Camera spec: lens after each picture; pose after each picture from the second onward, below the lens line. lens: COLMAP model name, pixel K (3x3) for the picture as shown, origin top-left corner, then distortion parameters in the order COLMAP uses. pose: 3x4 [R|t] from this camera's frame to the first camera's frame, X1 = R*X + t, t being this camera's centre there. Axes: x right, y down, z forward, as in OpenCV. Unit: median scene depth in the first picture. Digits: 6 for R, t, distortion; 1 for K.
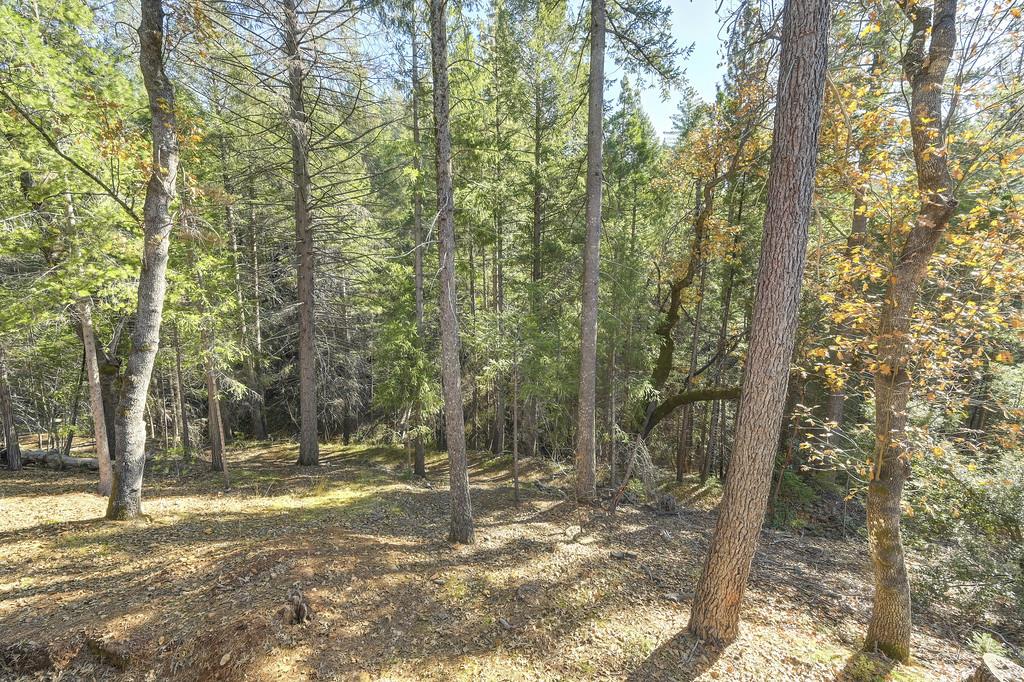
lens RADIAL K [[403.7, 0, 509.2], [0, 403.7, 340.4], [0, 0, 1]] dist [-0.003779, -0.000138]
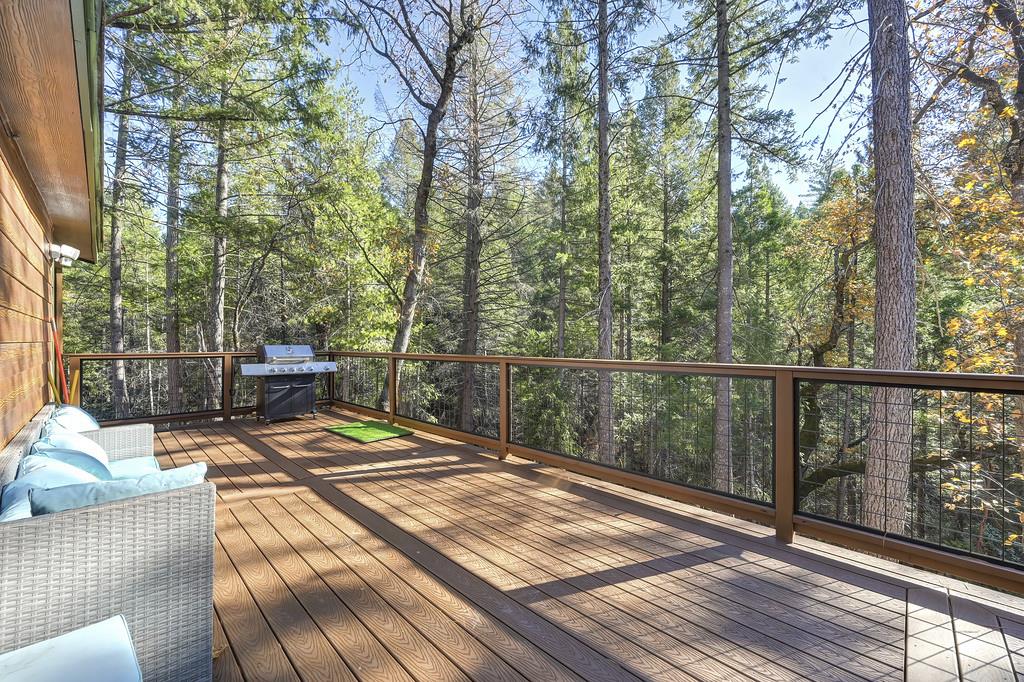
lens RADIAL K [[403.7, 0, 511.6], [0, 403.7, 340.8], [0, 0, 1]] dist [-0.003779, -0.000138]
pose [[0.961619, 0.004947, -0.274342, -0.040802], [-0.049151, 0.986771, -0.154489, 0.034956], [0.269949, 0.162044, 0.949141, -0.153940]]
